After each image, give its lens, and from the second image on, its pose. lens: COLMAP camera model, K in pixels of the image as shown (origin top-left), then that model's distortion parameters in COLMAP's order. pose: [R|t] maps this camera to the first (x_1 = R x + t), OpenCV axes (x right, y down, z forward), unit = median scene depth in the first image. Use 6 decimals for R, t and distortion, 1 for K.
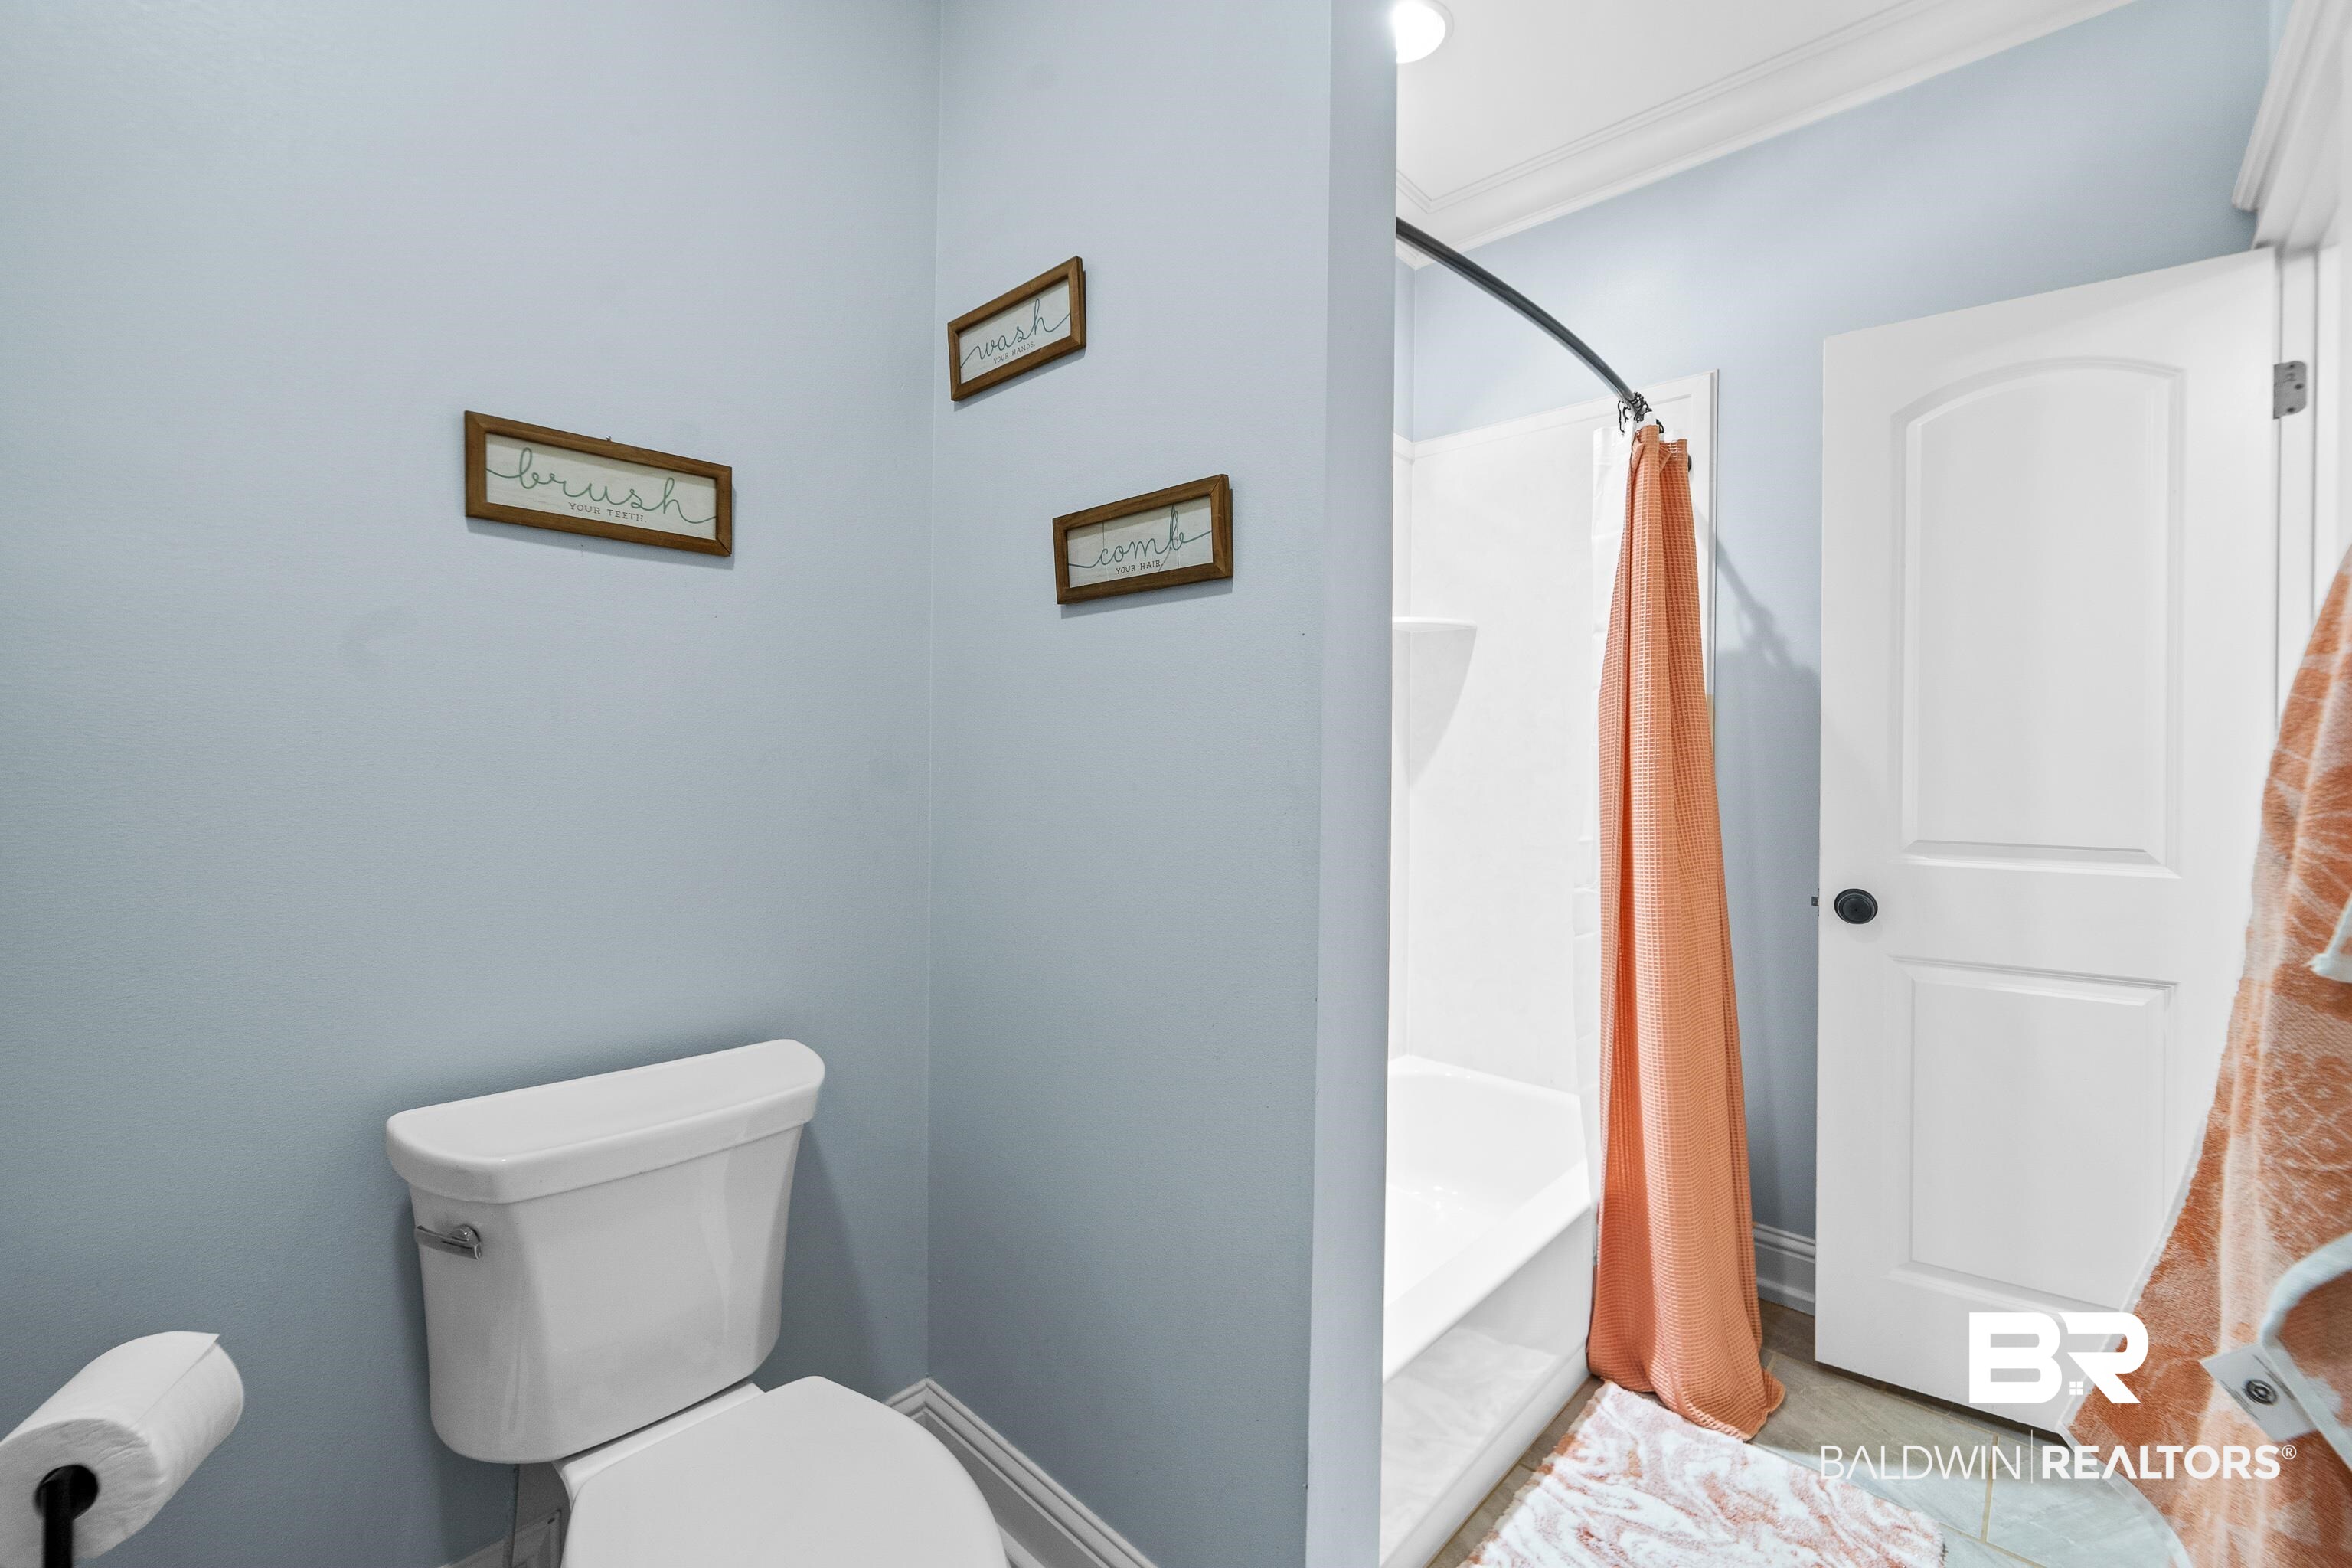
lens RADIAL K [[982.8, 0, 1172.0], [0, 982.8, 804.1], [0, 0, 1]] dist [0.001597, 0.000367]
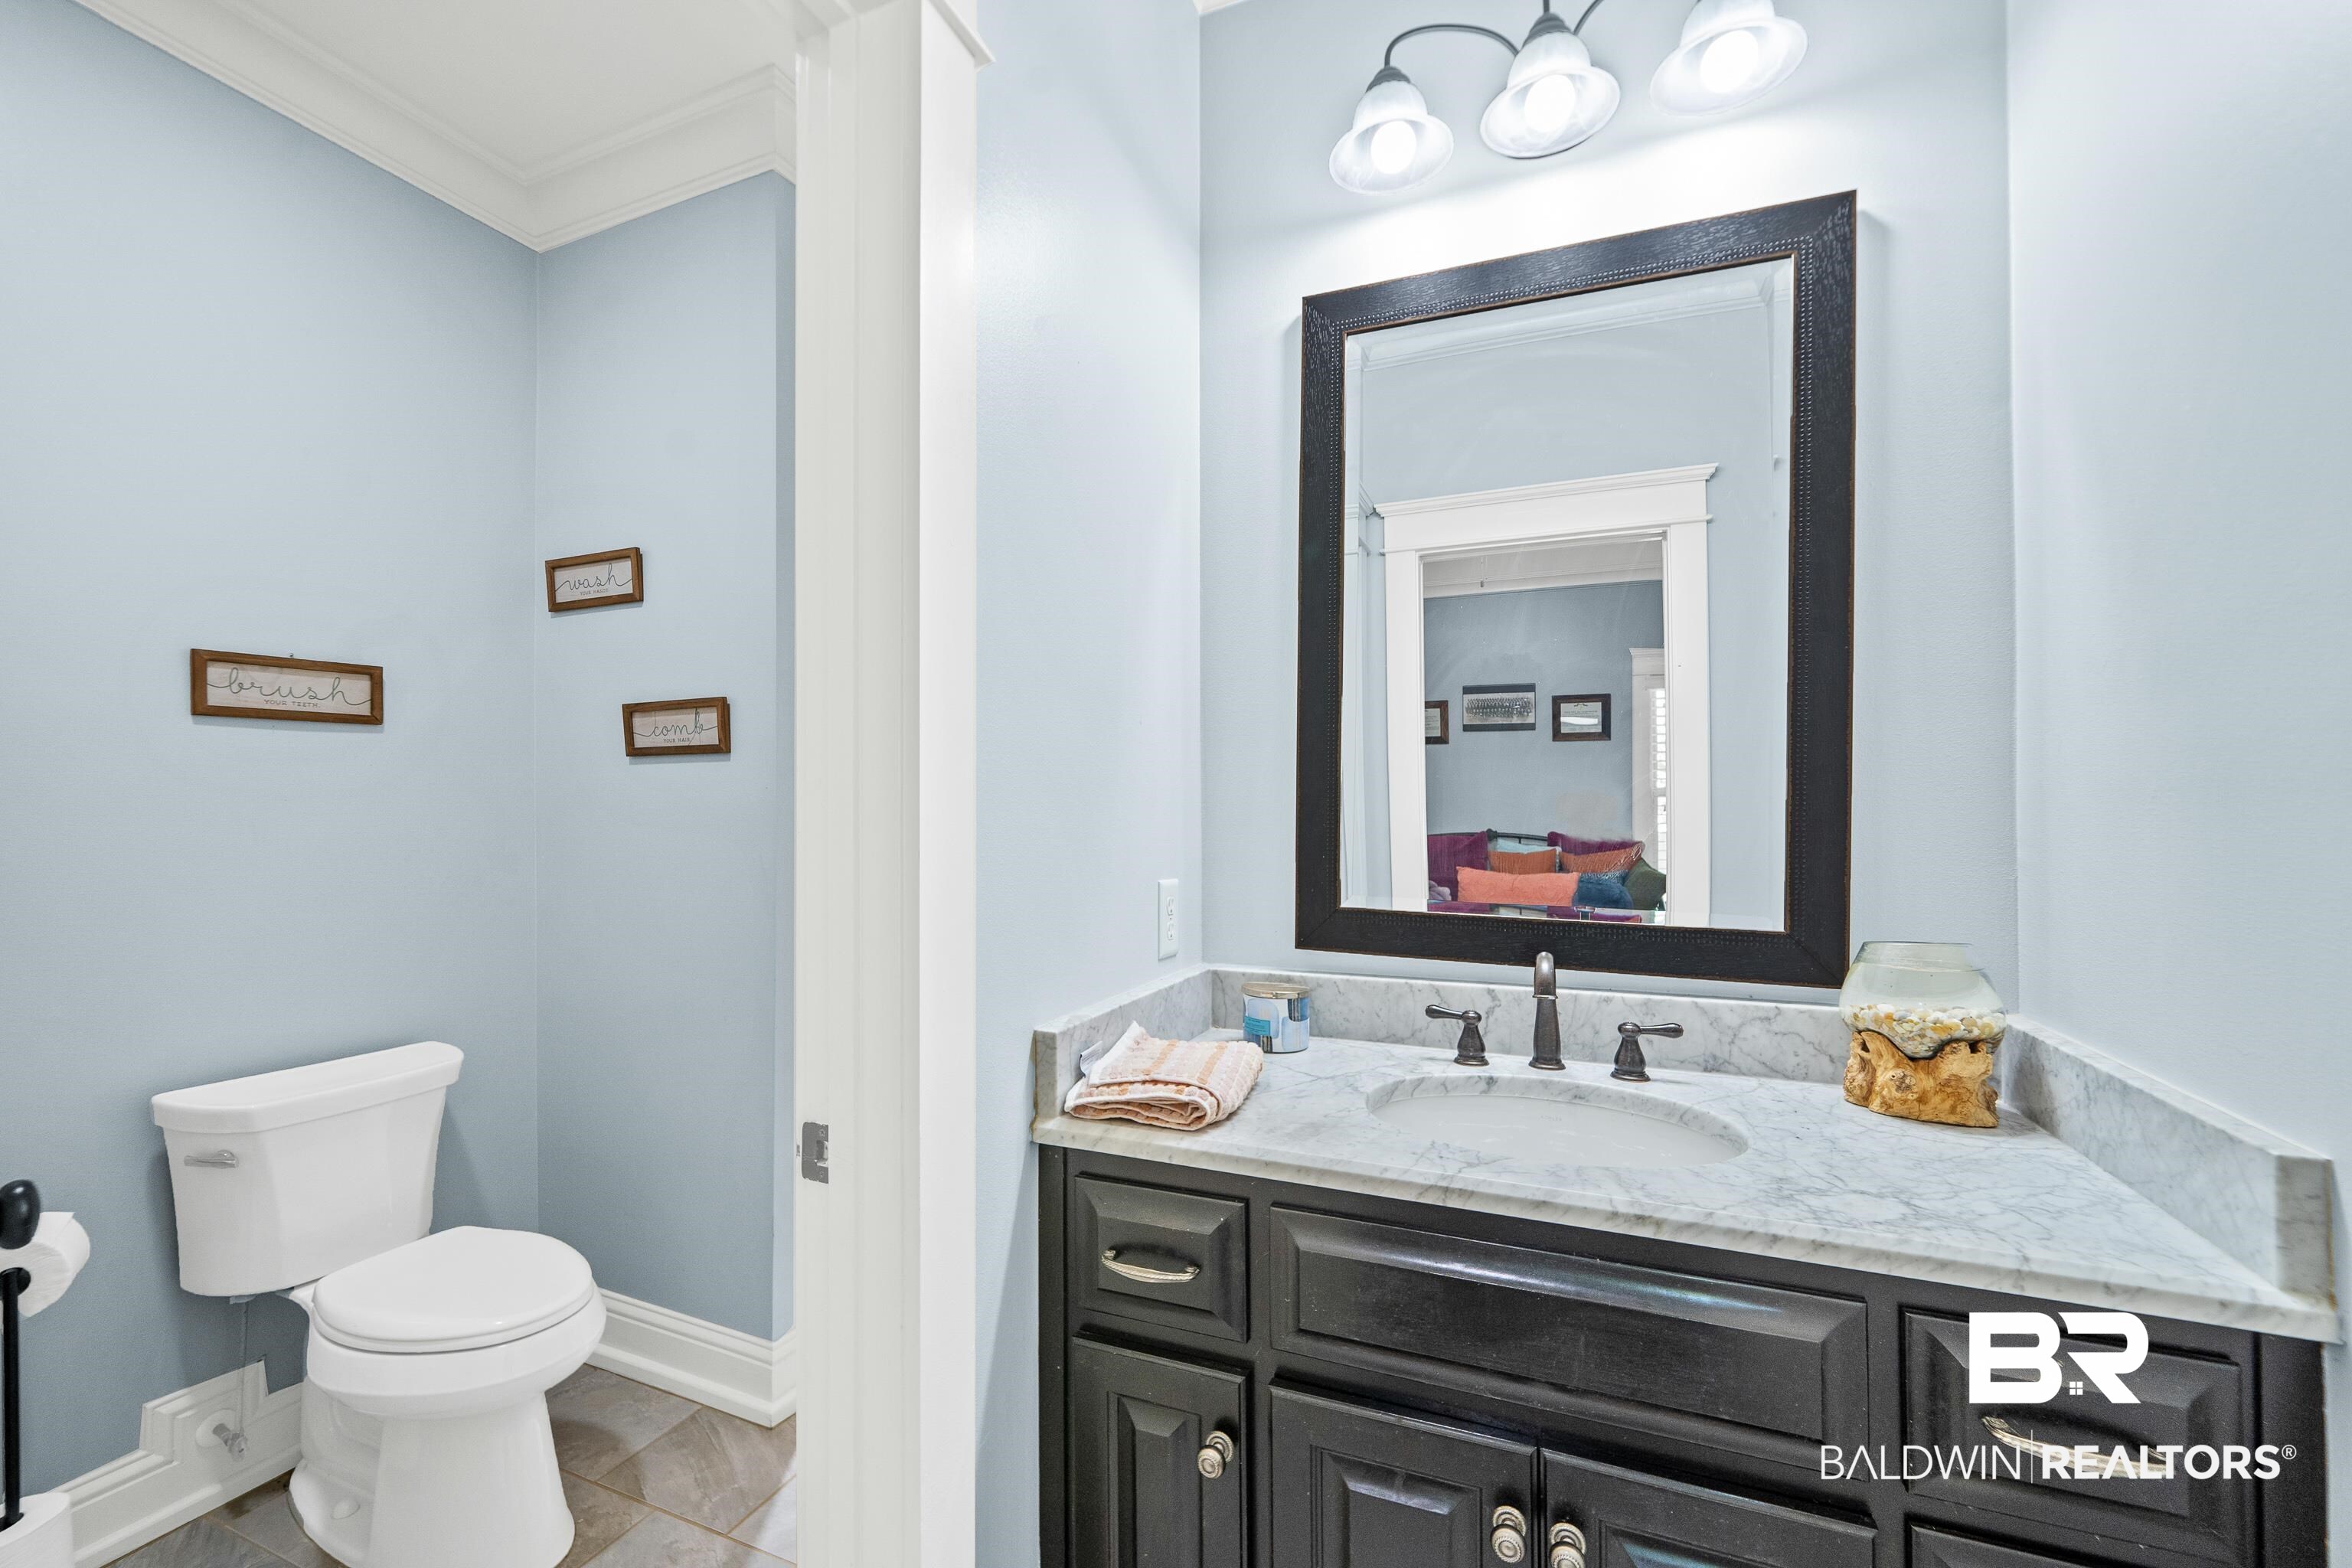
lens RADIAL K [[982.8, 0, 1172.0], [0, 982.8, 804.1], [0, 0, 1]] dist [0.001597, 0.000367]
pose [[0.939022, -0.018781, 0.343343, 0.193076], [0.032604, 0.998872, -0.034532, -0.042511], [-0.342307, 0.043621, 0.938575, -0.937852]]
